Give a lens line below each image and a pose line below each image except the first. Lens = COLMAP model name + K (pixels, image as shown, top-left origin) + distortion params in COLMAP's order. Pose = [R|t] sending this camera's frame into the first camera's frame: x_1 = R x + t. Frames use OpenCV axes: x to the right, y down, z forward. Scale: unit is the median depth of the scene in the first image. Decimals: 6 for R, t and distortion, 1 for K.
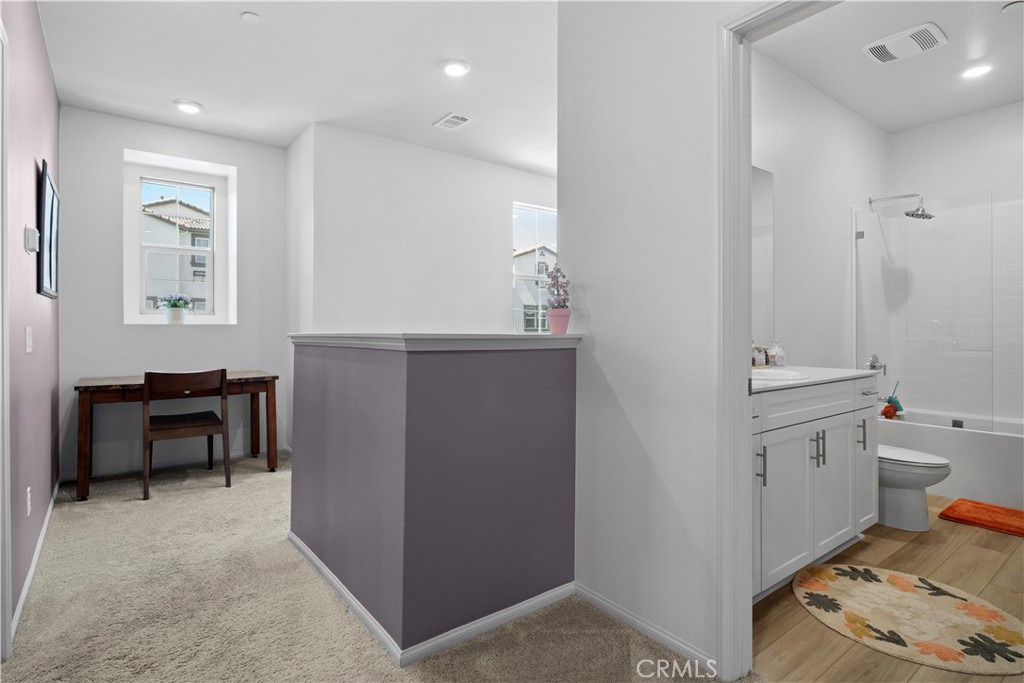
lens RADIAL K [[524.2, 0, 492.0], [0, 524.2, 329.3], [0, 0, 1]] dist [-0.008002, 0.001839]
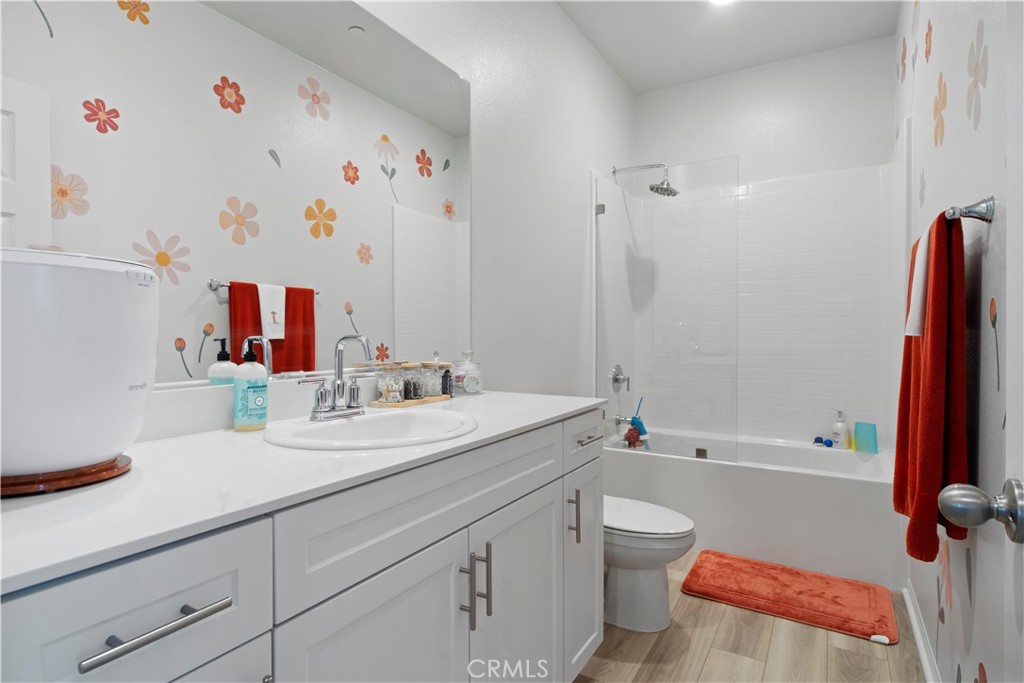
lens RADIAL K [[524.2, 0, 516.2], [0, 524.2, 341.1], [0, 0, 1]] dist [-0.008002, 0.001839]
pose [[0.921322, -0.005744, 0.388757, 0.353266], [-0.000322, 0.999879, 0.015535, 0.000192], [-0.388799, -0.014437, 0.921209, 0.411208]]
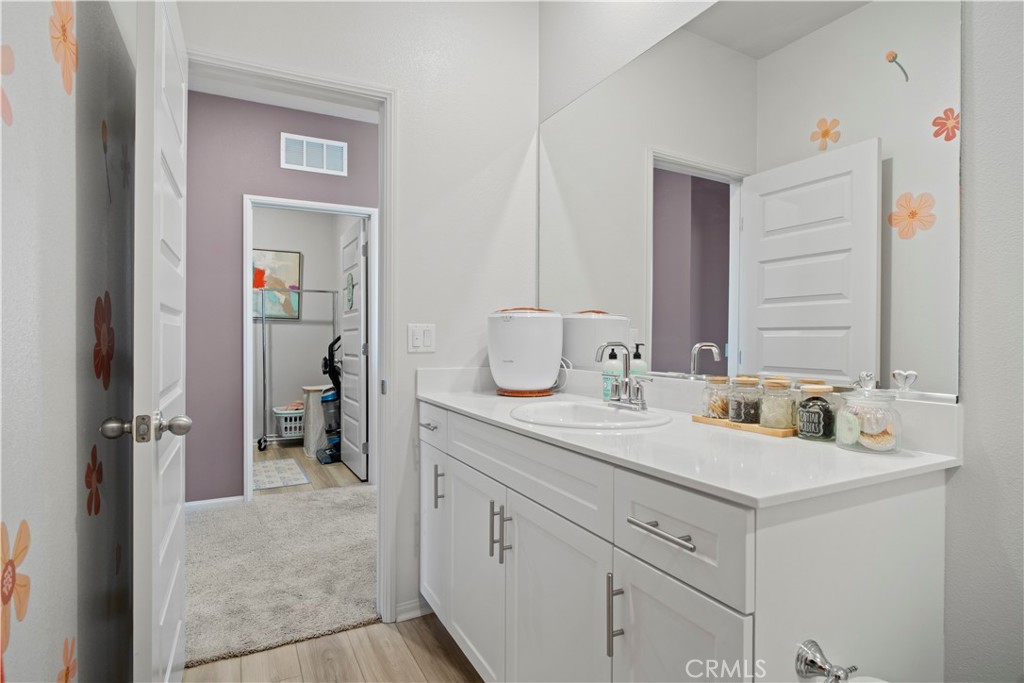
lens RADIAL K [[524.2, 0, 520.2], [0, 524.2, 340.2], [0, 0, 1]] dist [-0.008002, 0.001839]
pose [[-0.137217, 0.002105, -0.990539, 0.938831], [-0.001880, 0.999995, 0.002386, -0.000796], [0.990539, 0.002190, -0.137213, 0.836724]]
